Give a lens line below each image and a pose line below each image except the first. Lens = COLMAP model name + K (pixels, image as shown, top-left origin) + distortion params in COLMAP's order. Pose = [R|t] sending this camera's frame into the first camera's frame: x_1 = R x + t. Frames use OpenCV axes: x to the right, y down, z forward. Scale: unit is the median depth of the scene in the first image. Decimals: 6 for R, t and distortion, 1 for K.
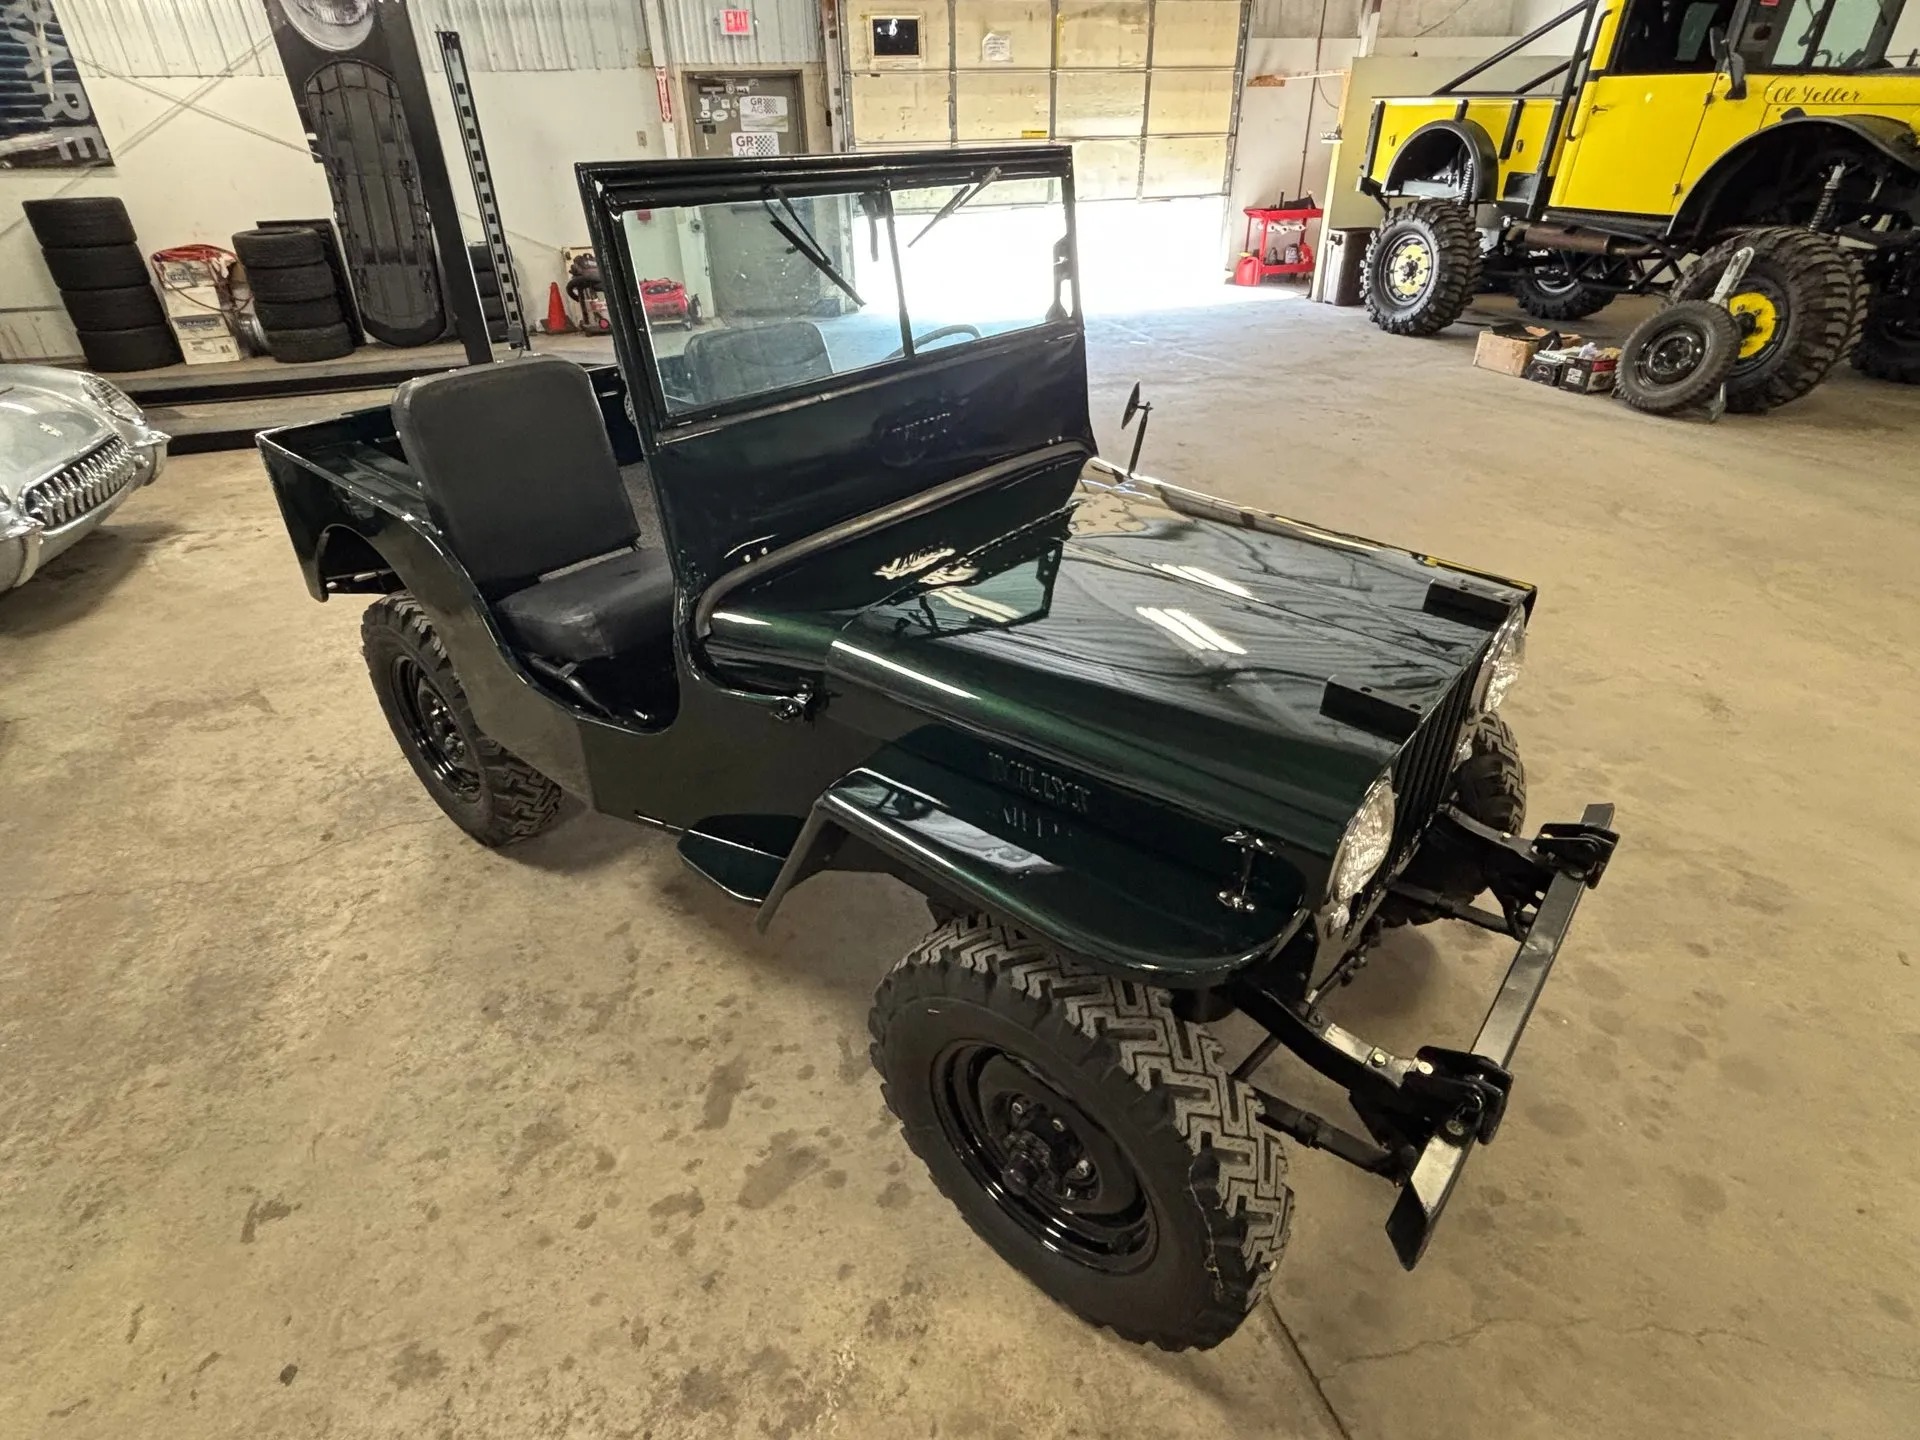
lens RADIAL K [[987.4, 0, 951.1], [0, 987.4, 715.6], [0, 0, 1]] dist [-0.018487, 0.011366]
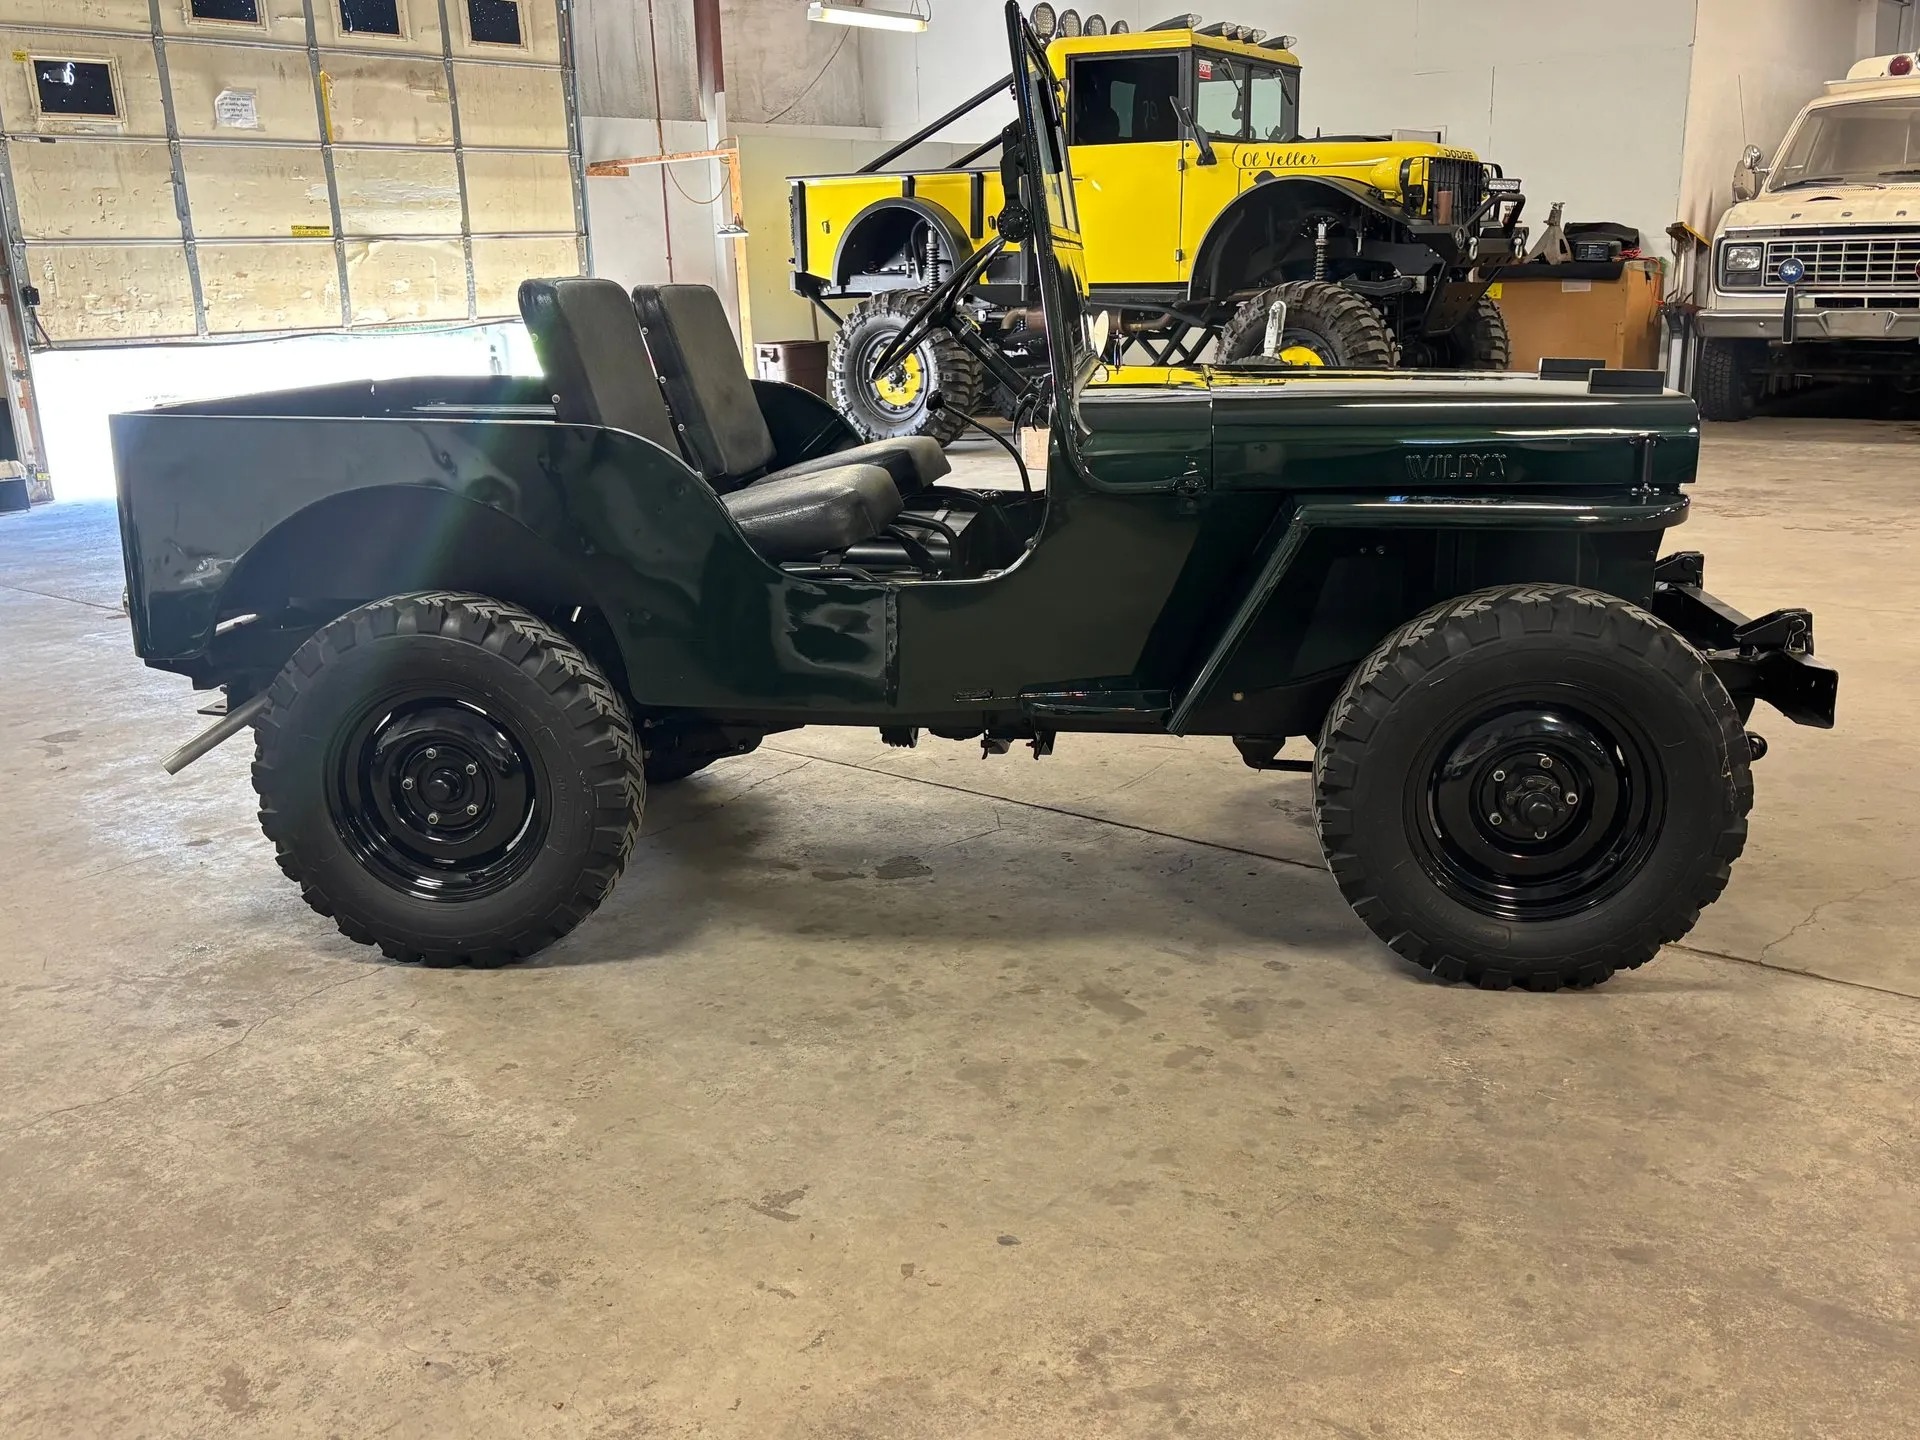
lens RADIAL K [[1748.7, 0, 937.0], [0, 1748.7, 748.9], [0, 0, 1]] dist [0.029356, -0.008323]
pose [[0.839919, -0.156342, 0.519705, -0.326739], [0.297001, 0.933900, -0.199052, 0.127842], [-0.454232, 0.321541, 0.830834, -0.078261]]
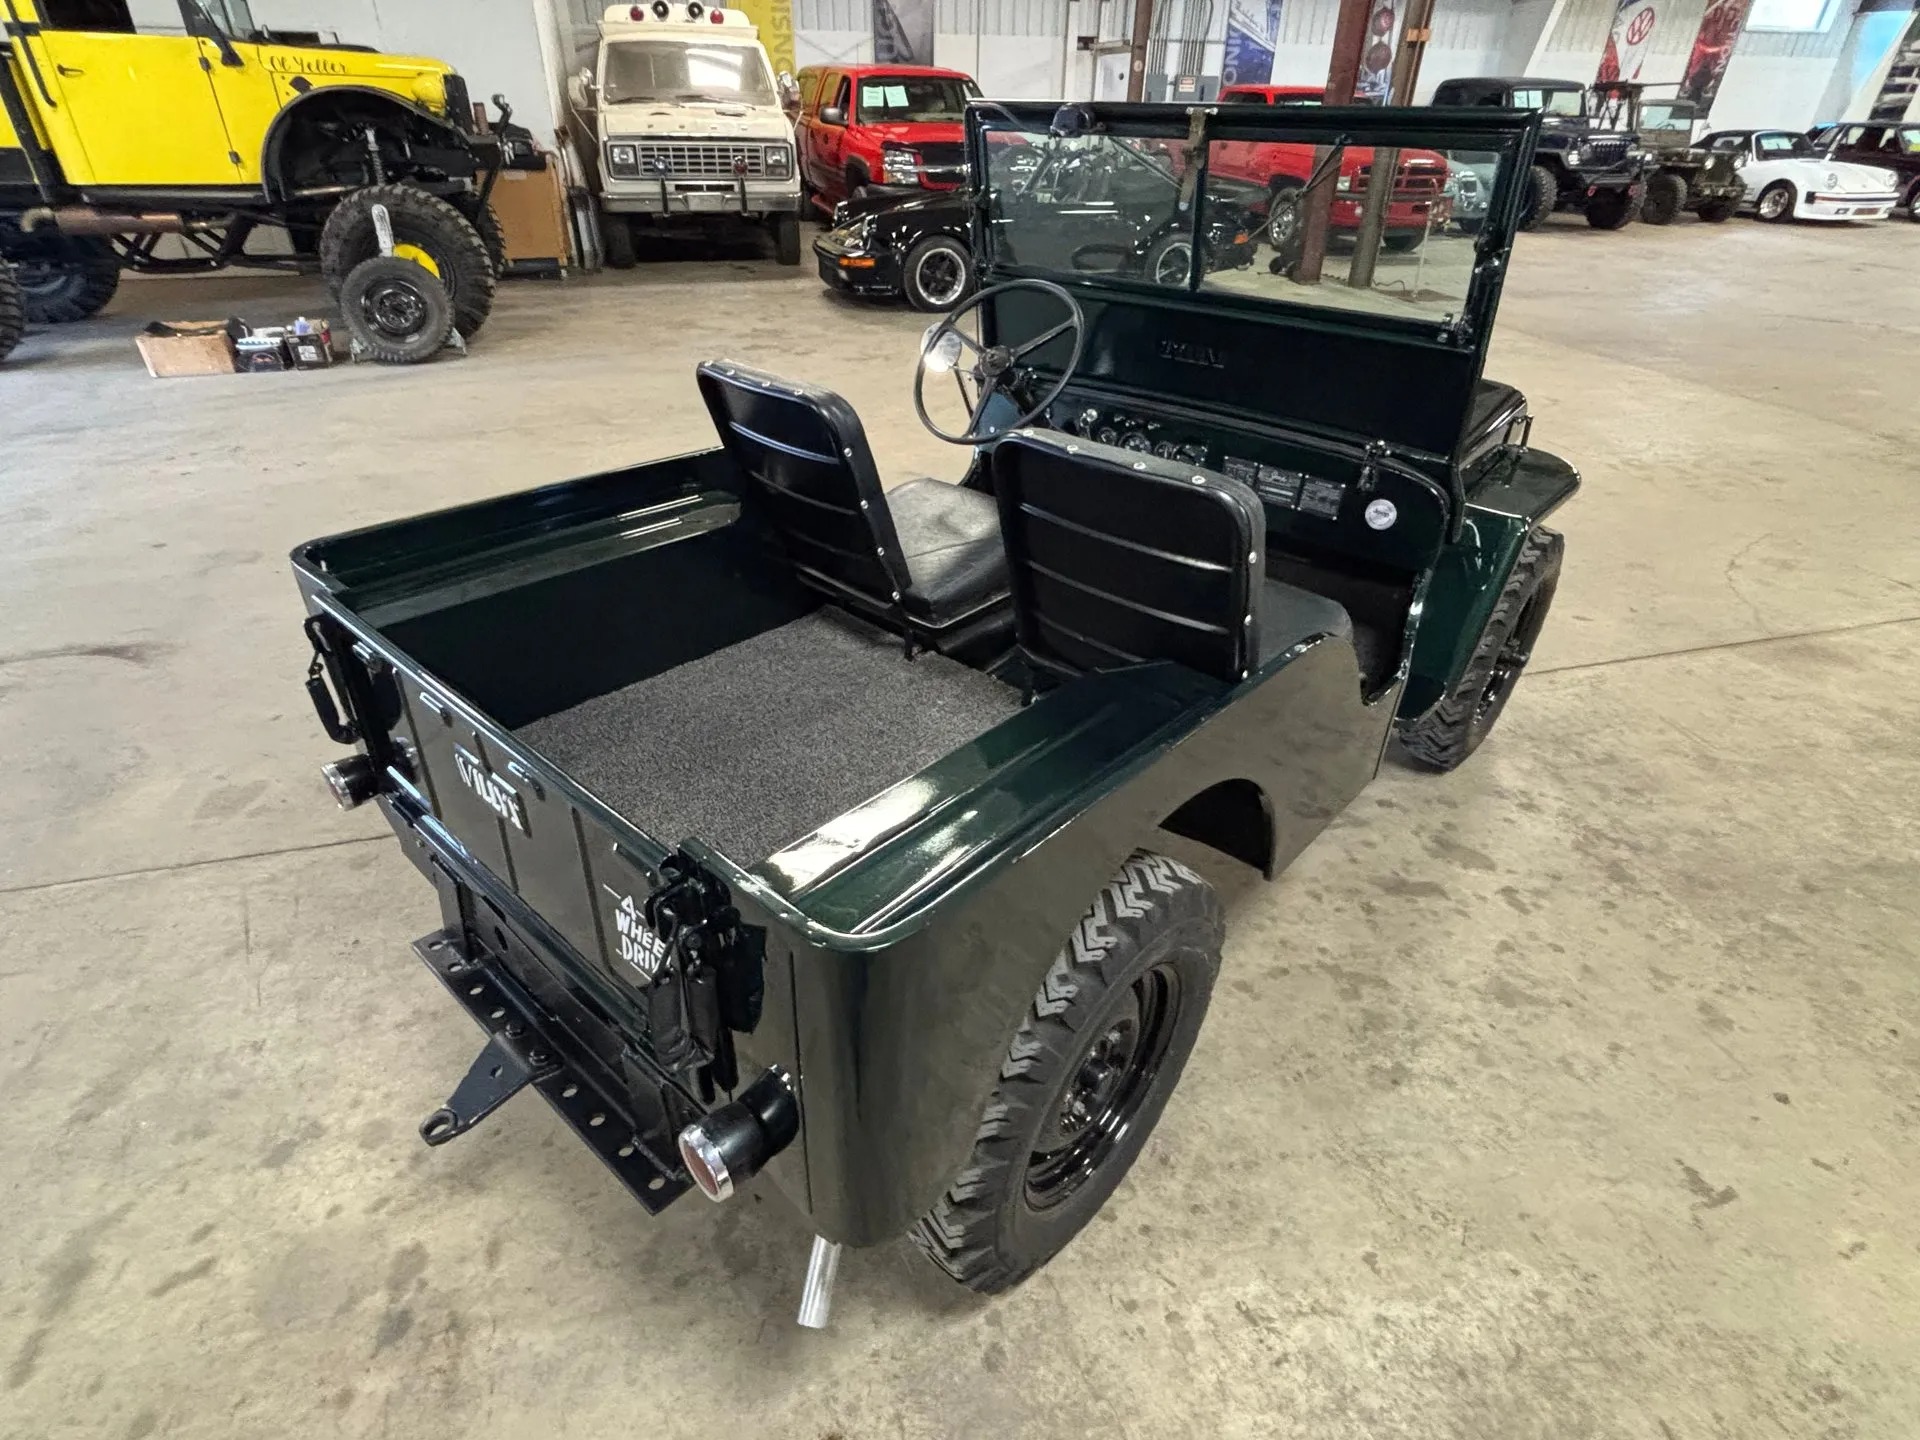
lens RADIAL K [[987.4, 0, 951.1], [0, 987.4, 715.6], [0, 0, 1]] dist [-0.018487, 0.011366]
pose [[0.036823, -0.526178, 0.849577, -0.346189], [0.507830, 0.742051, 0.437572, -0.176187], [-0.860670, 0.415328, 0.294533, 0.305599]]
